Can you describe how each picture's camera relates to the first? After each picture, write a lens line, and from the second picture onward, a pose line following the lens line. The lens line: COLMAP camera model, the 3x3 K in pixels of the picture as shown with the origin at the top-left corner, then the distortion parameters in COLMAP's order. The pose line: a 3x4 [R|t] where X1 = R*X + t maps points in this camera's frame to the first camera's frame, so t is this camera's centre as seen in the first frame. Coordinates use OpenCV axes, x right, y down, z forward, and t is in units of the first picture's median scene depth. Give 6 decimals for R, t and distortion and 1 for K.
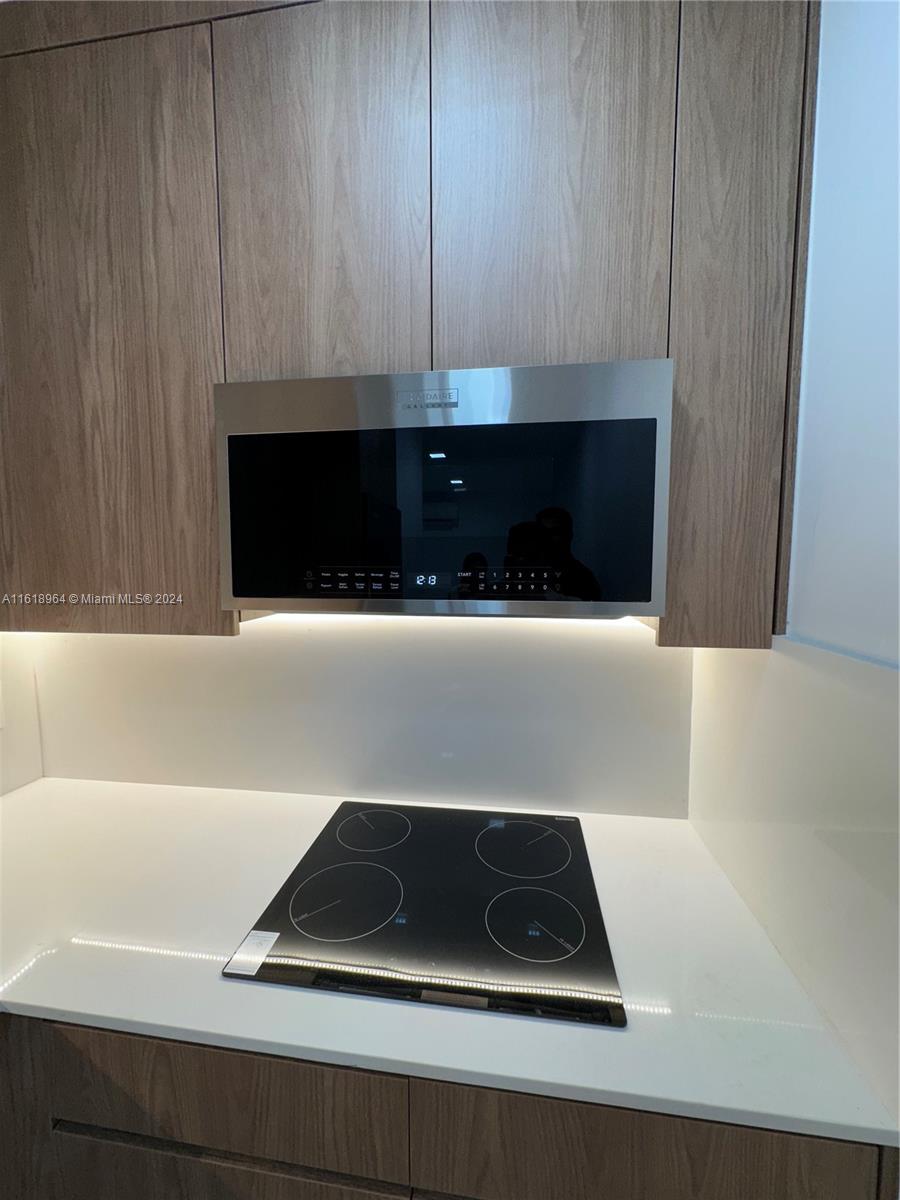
lens RADIAL K [[479.2, 0, 453.4], [0, 479.2, 600.9], [0, 0, 1]] dist [-0.002439, 0.000467]
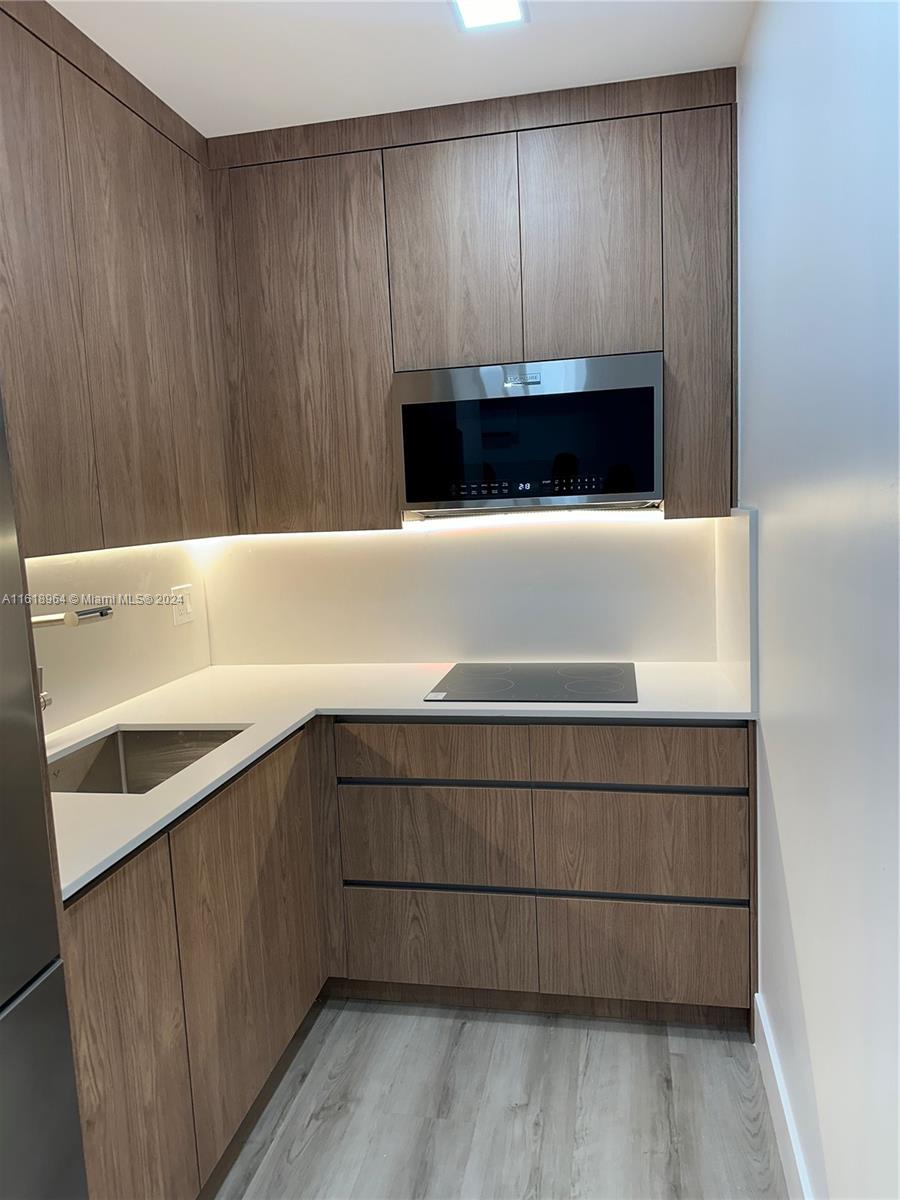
lens RADIAL K [[850.0, 0, 452.1], [0, 850.0, 618.3], [0, 0, 1]] dist [0.053500, -0.052417]
pose [[0.997365, -0.033455, -0.064366, -0.130780], [0.036920, 0.997890, 0.053412, 0.248905], [0.062444, -0.055648, 0.996496, -2.007762]]
